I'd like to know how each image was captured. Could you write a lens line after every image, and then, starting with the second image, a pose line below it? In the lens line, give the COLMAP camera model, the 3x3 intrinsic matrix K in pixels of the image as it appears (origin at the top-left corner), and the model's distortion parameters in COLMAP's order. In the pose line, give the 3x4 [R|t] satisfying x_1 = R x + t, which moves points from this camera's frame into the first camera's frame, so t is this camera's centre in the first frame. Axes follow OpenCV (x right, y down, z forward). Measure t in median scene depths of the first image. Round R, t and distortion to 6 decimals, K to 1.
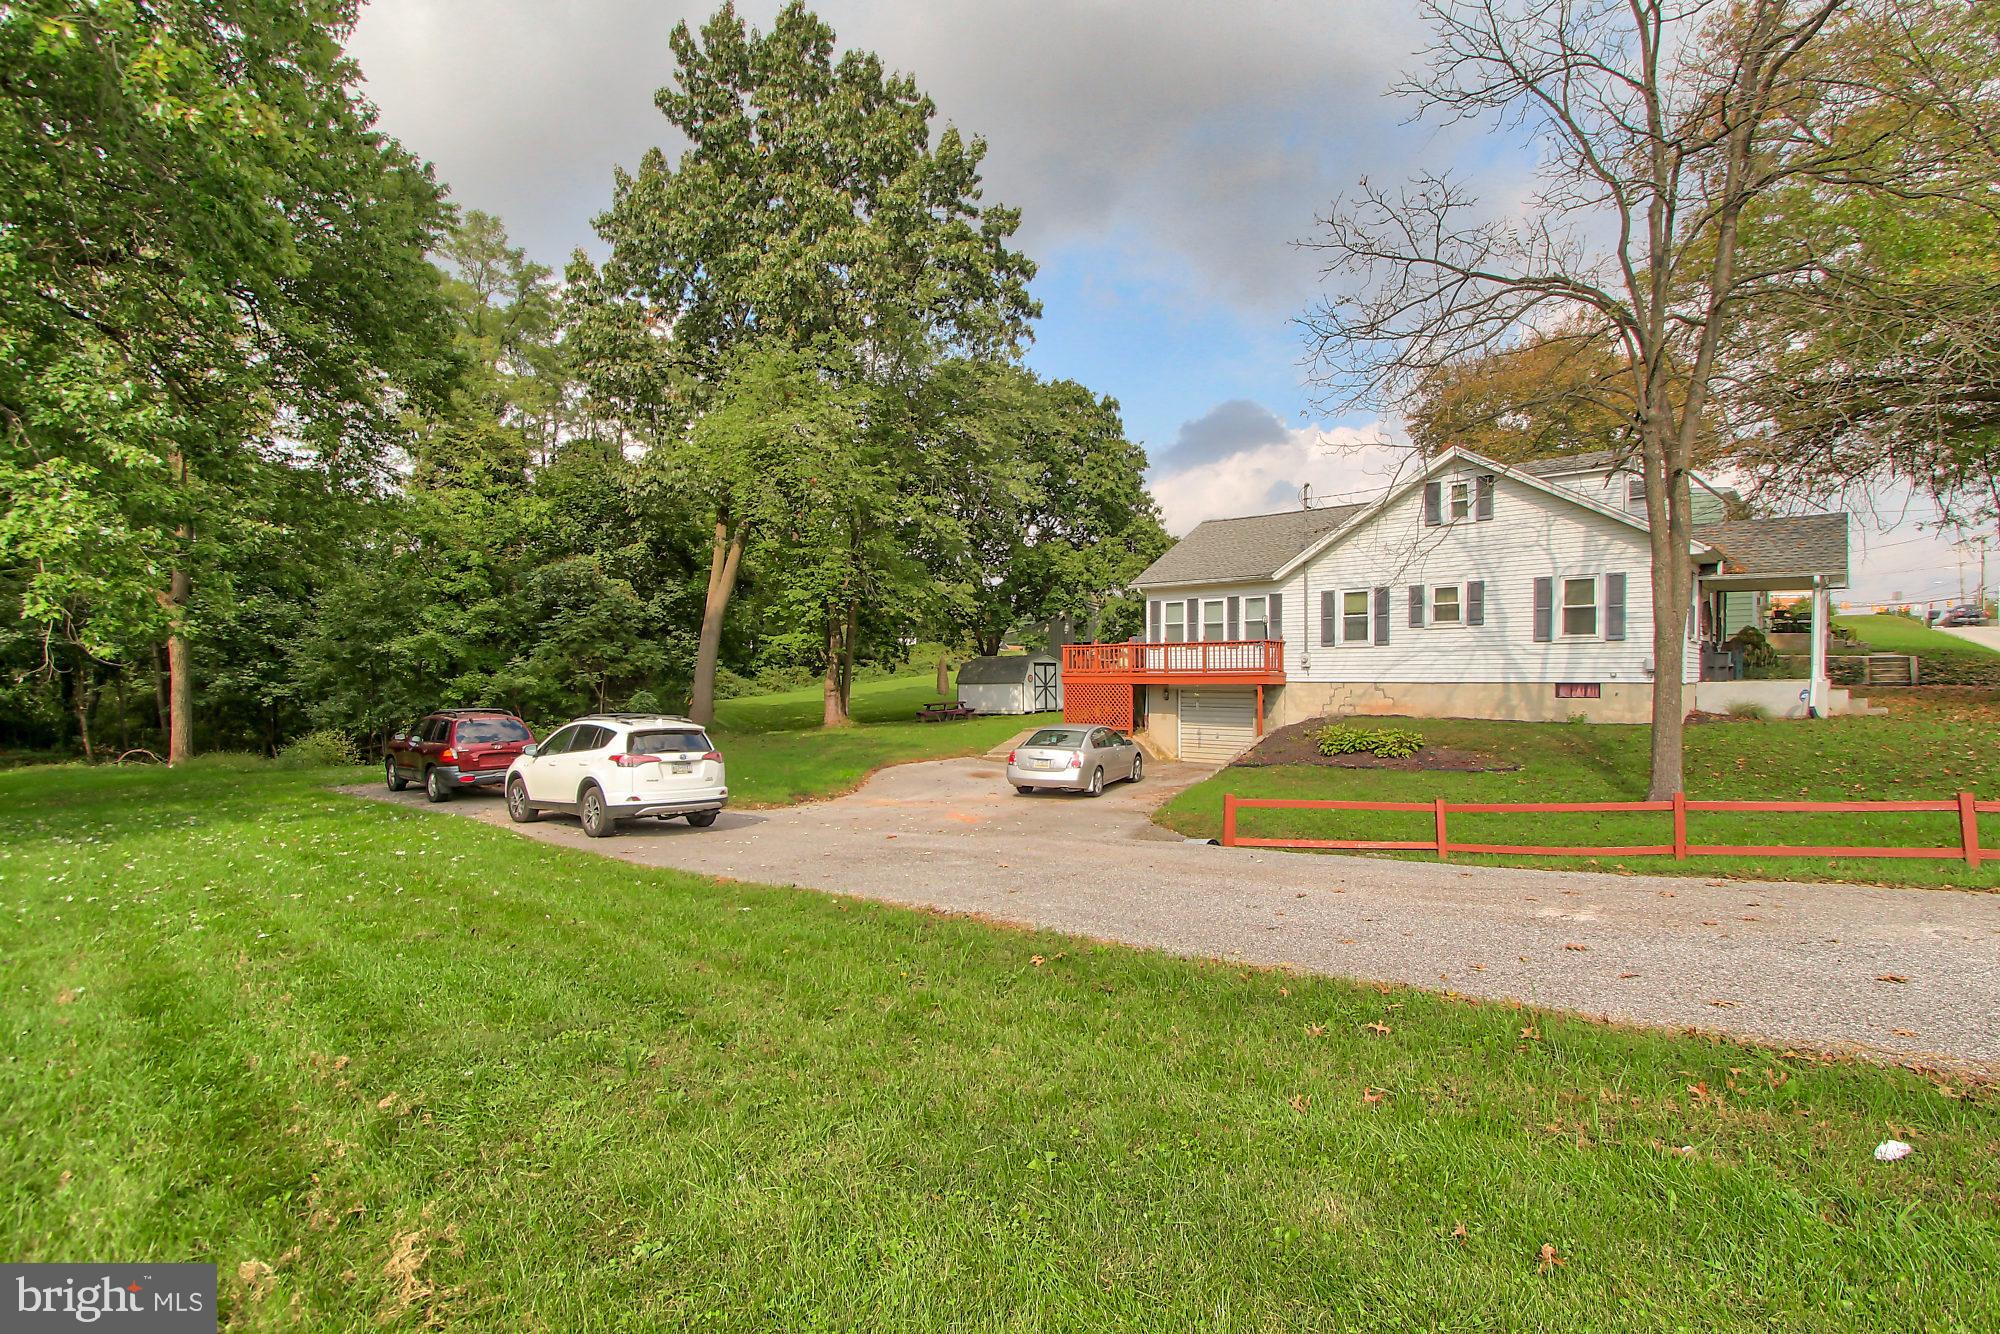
lens RADIAL K [[932.7, 0, 1014.6], [0, 932.7, 659.7], [0, 0, 1]] dist [-0.001248, 0.000075]
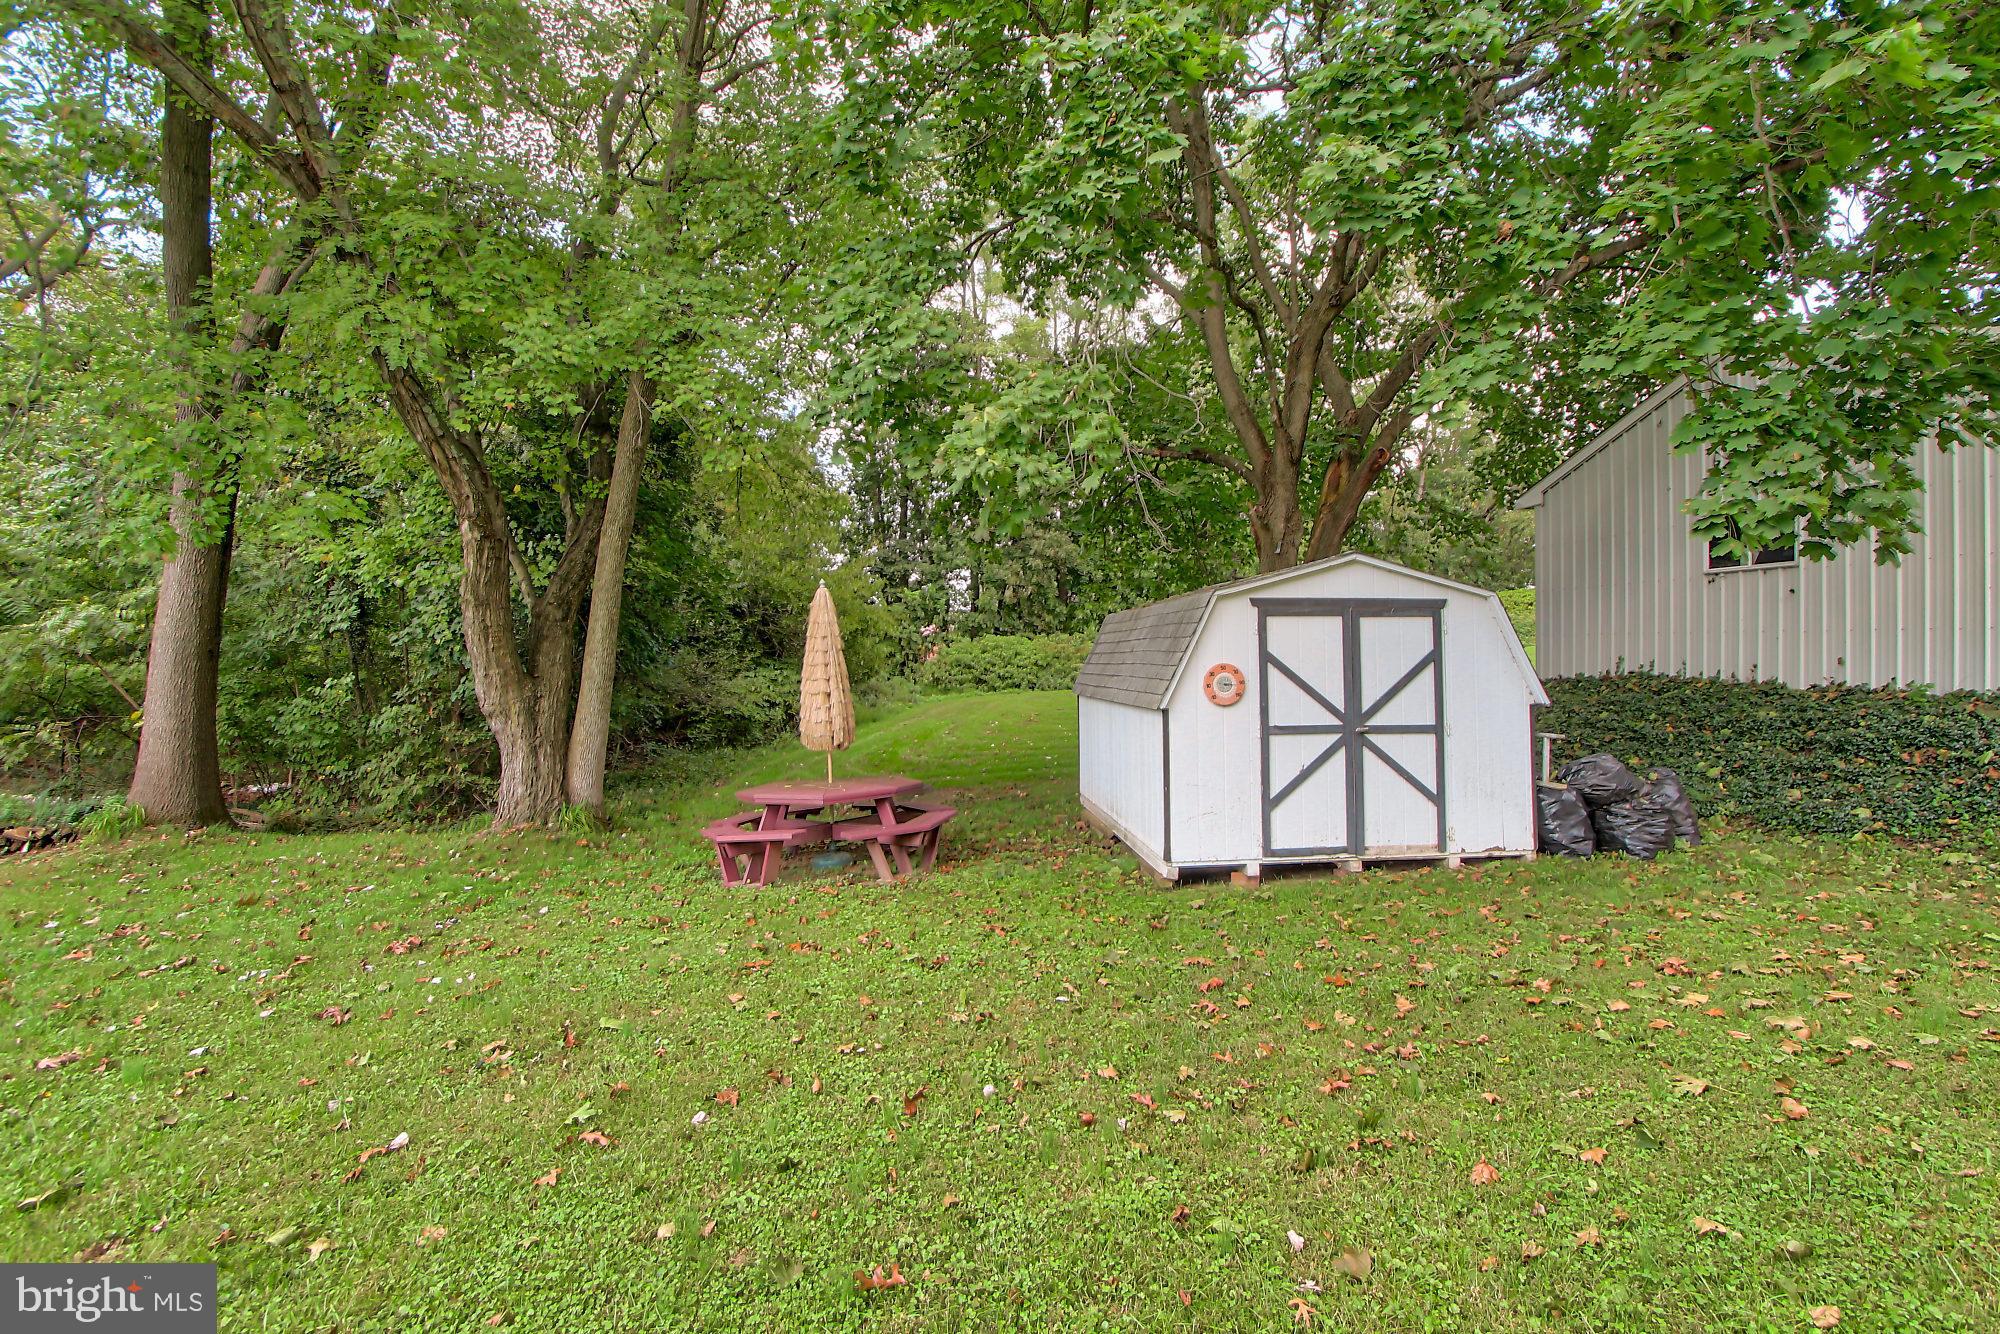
lens RADIAL K [[932.7, 0, 1014.6], [0, 932.7, 659.7], [0, 0, 1]] dist [-0.001248, 0.000075]
pose [[0.740390, 0.004656, -0.672161, 0.109085], [0.014866, 0.999618, 0.023298, 0.010081], [0.672013, -0.027242, 0.740038, 0.837703]]
